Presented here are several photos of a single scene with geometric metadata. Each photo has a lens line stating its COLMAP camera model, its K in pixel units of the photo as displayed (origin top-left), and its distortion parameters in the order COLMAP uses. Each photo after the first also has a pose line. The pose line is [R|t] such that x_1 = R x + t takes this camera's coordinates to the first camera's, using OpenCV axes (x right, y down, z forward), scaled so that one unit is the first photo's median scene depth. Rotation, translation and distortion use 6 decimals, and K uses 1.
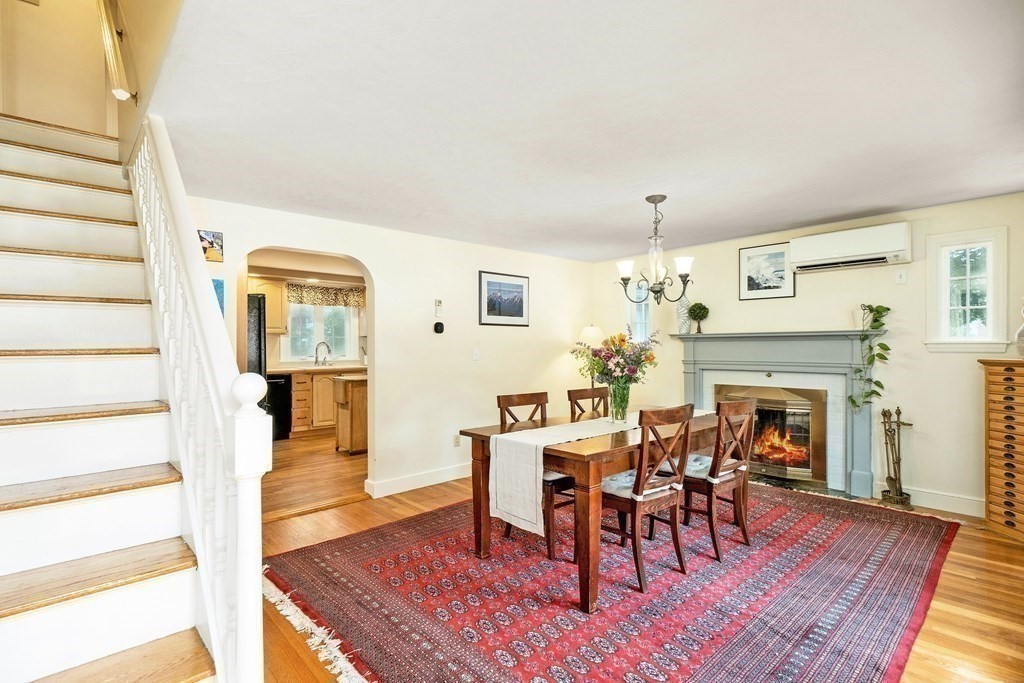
lens RADIAL K [[489.9, 0, 509.9], [0, 489.9, 344.9], [0, 0, 1]] dist [0.001856, -0.003705]
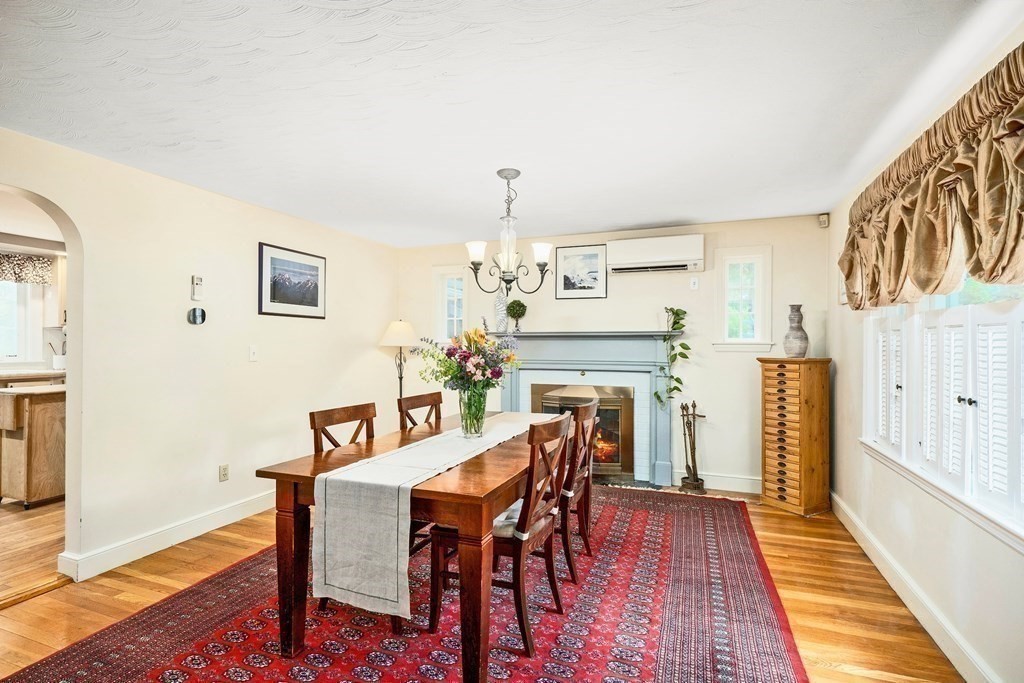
lens RADIAL K [[489.9, 0, 515.3], [0, 489.9, 341.6], [0, 0, 1]] dist [0.001856, -0.003705]
pose [[0.889569, 0.010377, 0.456684, -0.075834], [-0.008482, 0.999945, -0.006199, 0.002986], [-0.456723, 0.001641, 0.889608, 0.206048]]
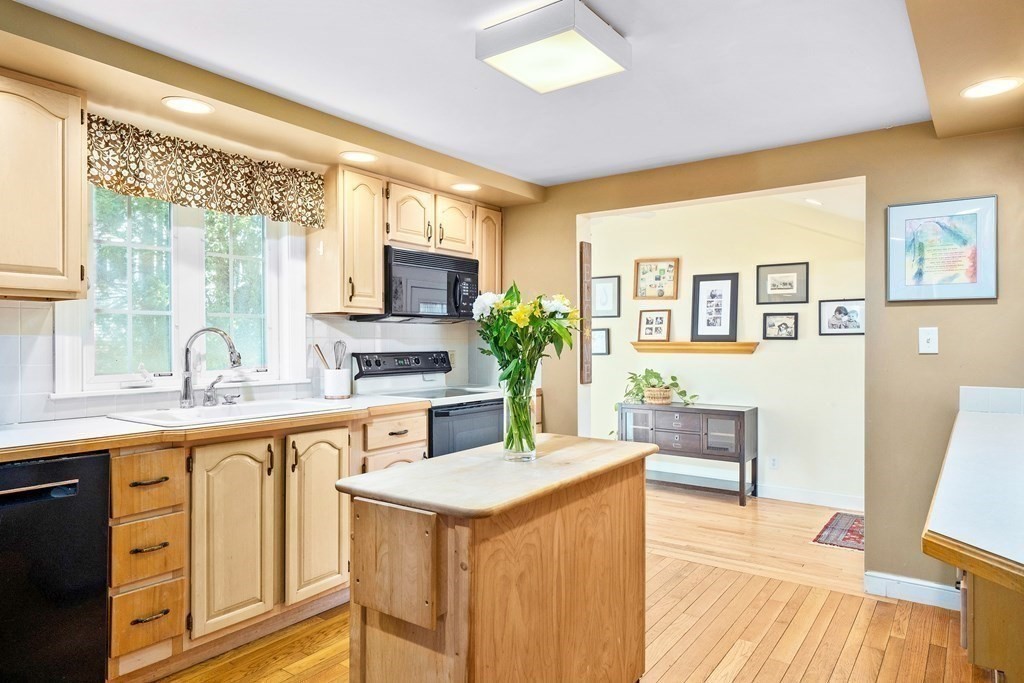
lens RADIAL K [[647.4, 0, 511.4], [0, 647.4, 338.0], [0, 0, 1]] dist [-0.007254, -0.001542]
pose [[0.980162, 0.003249, 0.198170, -0.597099], [-0.001906, 0.999974, -0.006967, 0.005824], [-0.198187, 0.006452, 0.980143, 1.223998]]
